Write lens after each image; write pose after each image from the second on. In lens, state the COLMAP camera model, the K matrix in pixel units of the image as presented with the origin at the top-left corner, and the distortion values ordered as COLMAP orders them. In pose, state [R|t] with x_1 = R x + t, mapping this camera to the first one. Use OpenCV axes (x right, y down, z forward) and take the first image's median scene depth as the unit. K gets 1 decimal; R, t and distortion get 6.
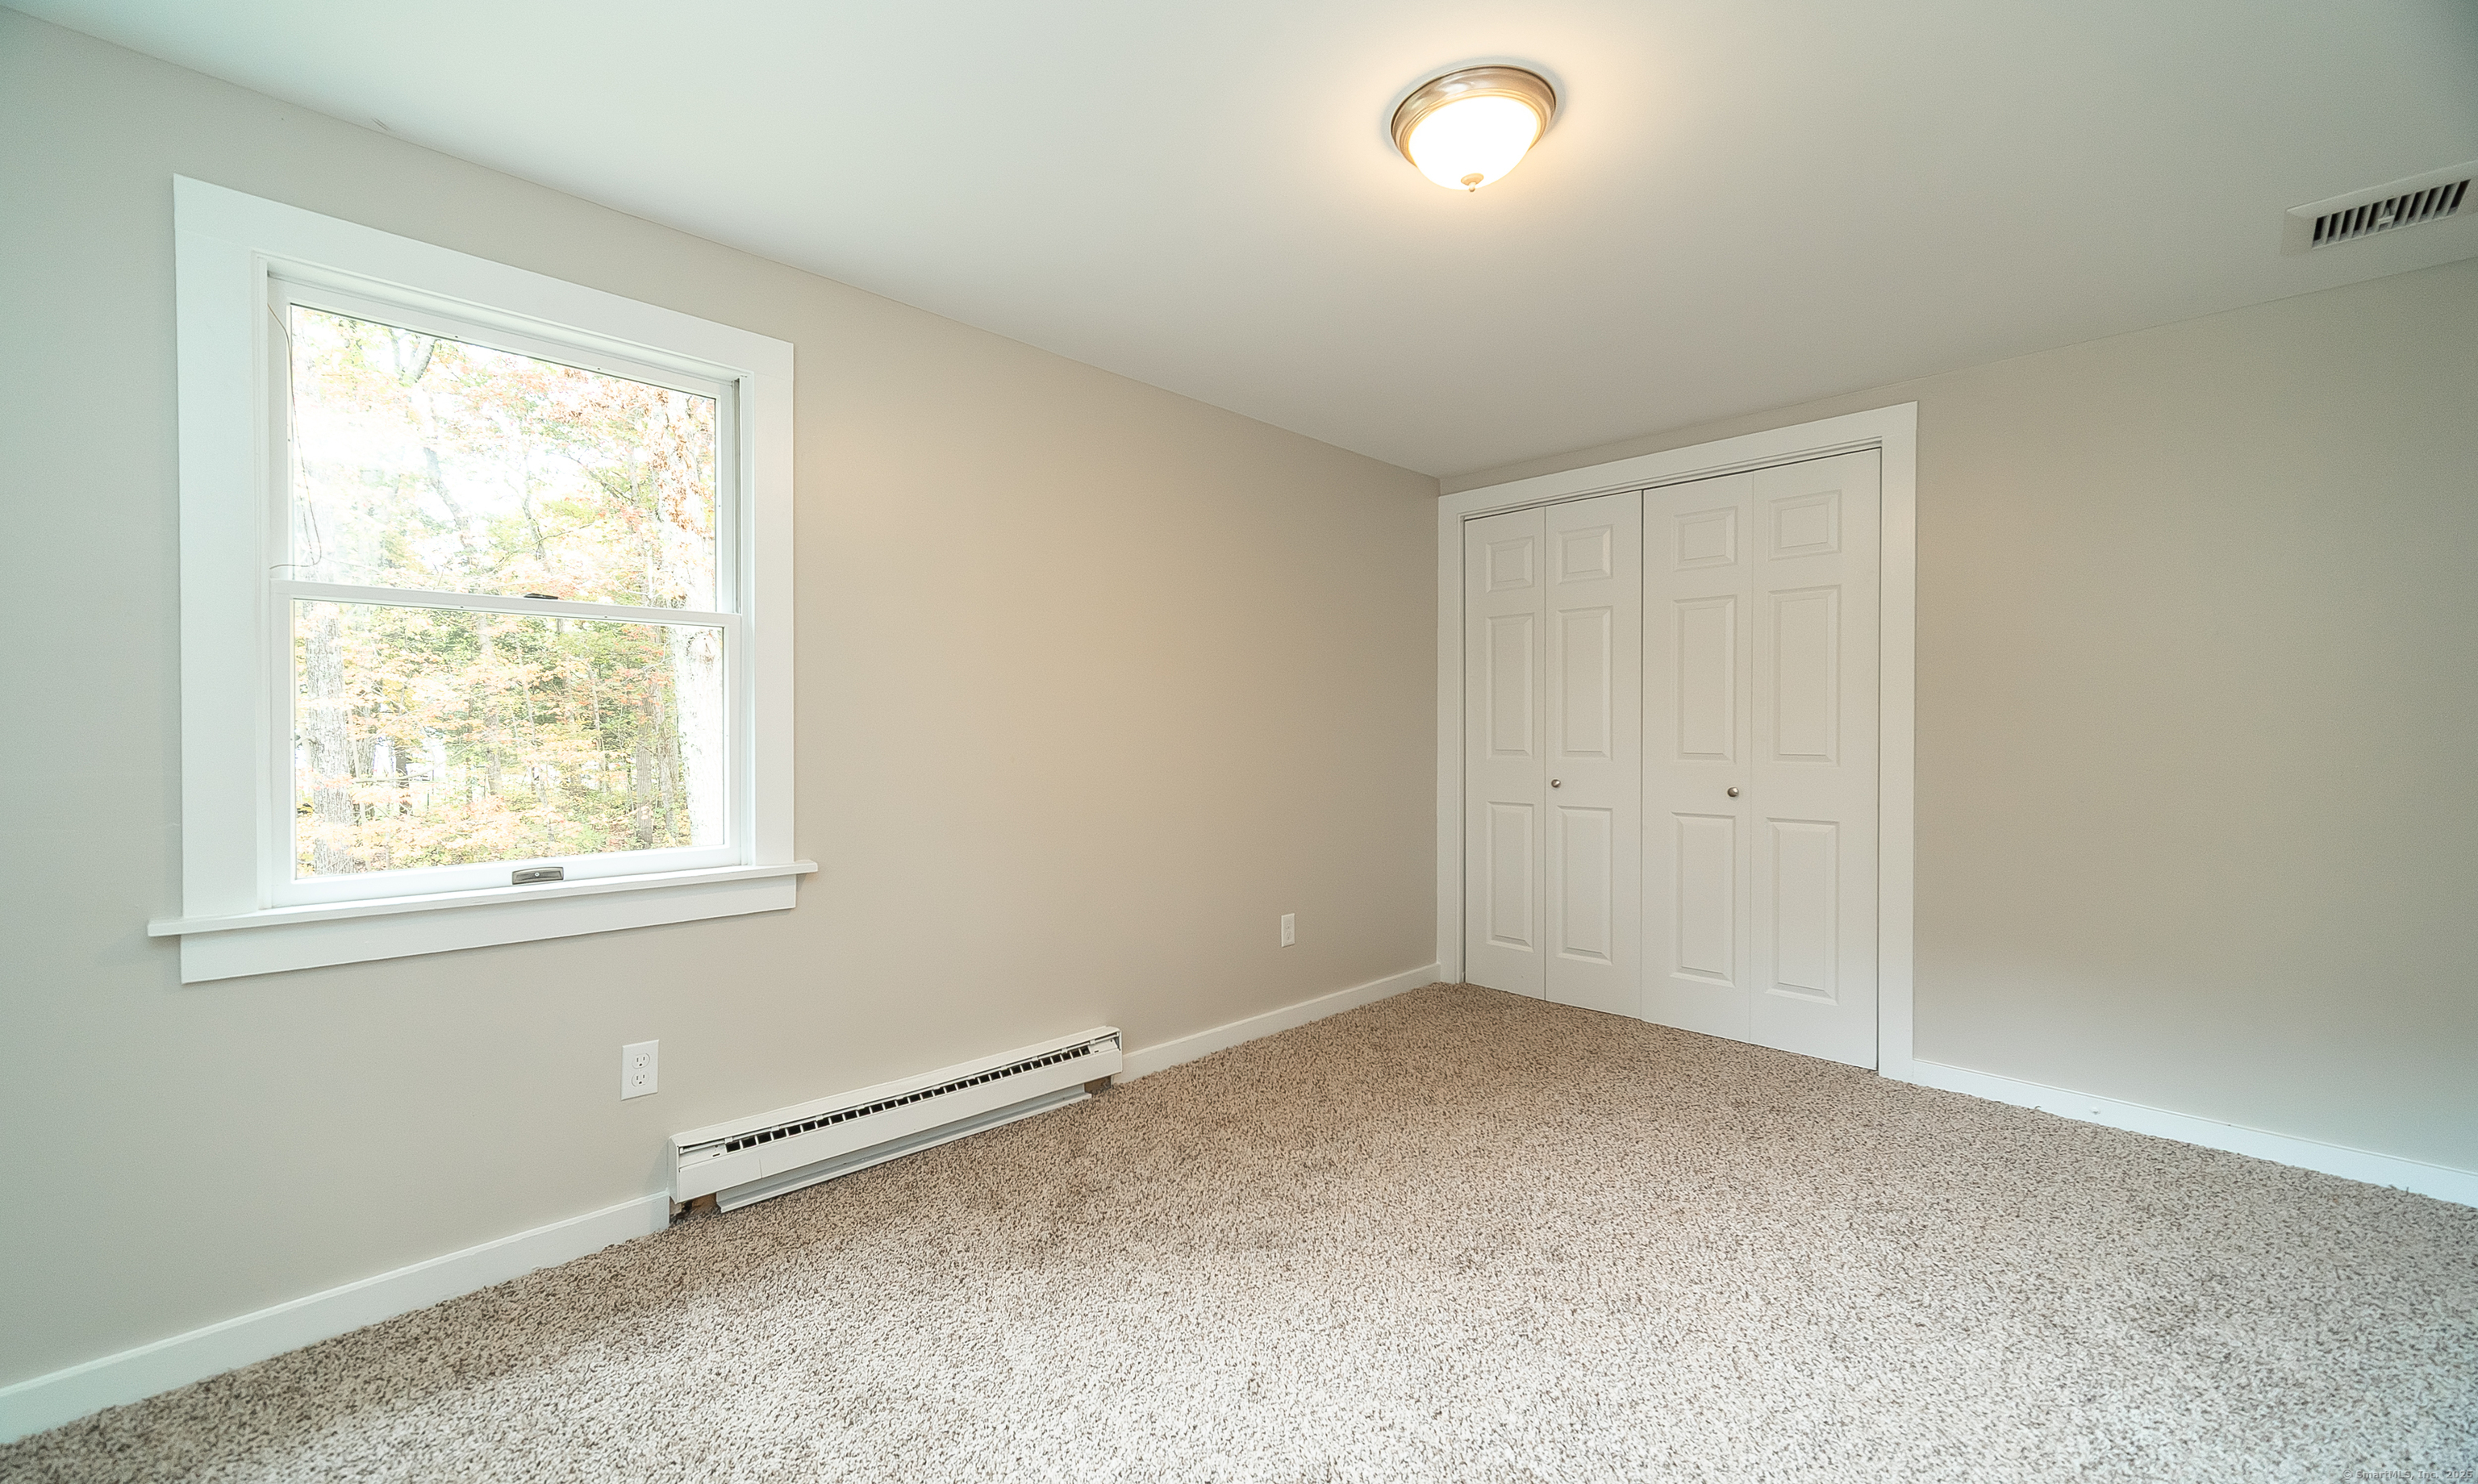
lens RADIAL K [[978.9, 0, 1245.1], [0, 978.9, 740.9], [0, 0, 1]] dist [-0.000498, -0.000118]
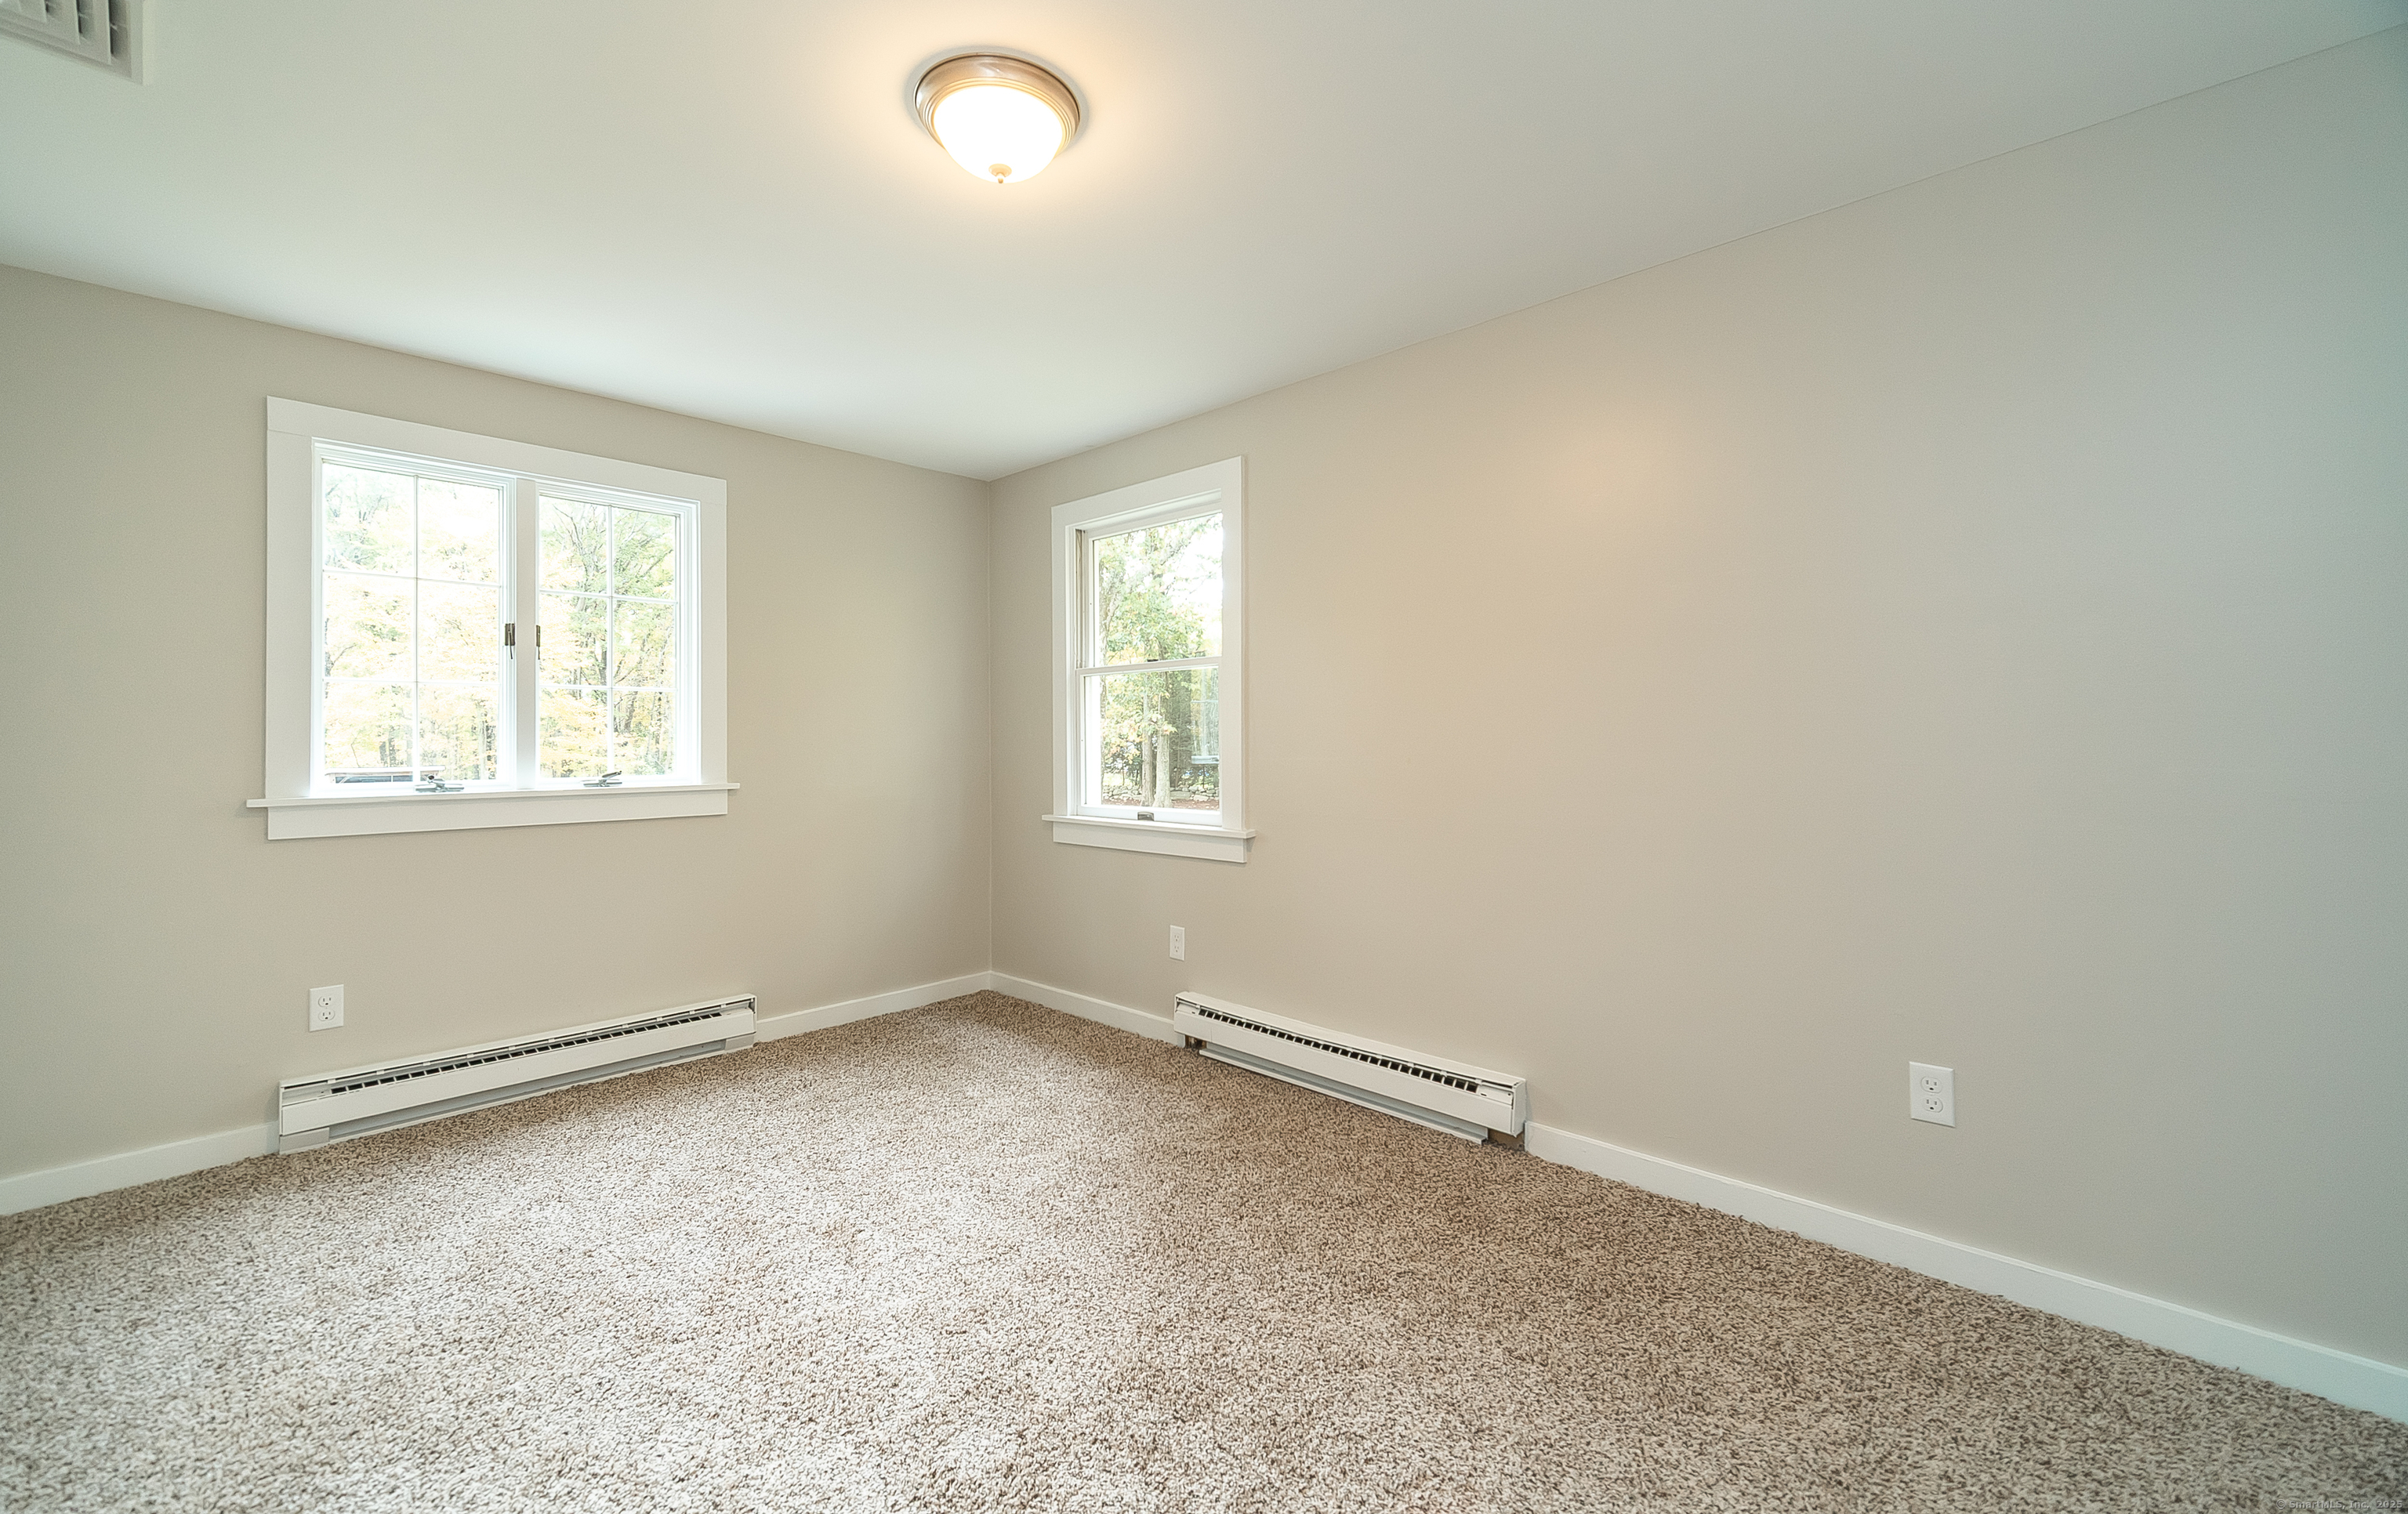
lens RADIAL K [[950.9, 0, 1209.9], [0, 950.9, 752.8], [0, 0, 1]] dist [0.001665, 0.000139]
pose [[0.000342, 0.008058, -0.999967, 0.879074], [0.002341, 0.999965, 0.008059, 0.005355], [0.999997, -0.002344, 0.000323, 0.956949]]
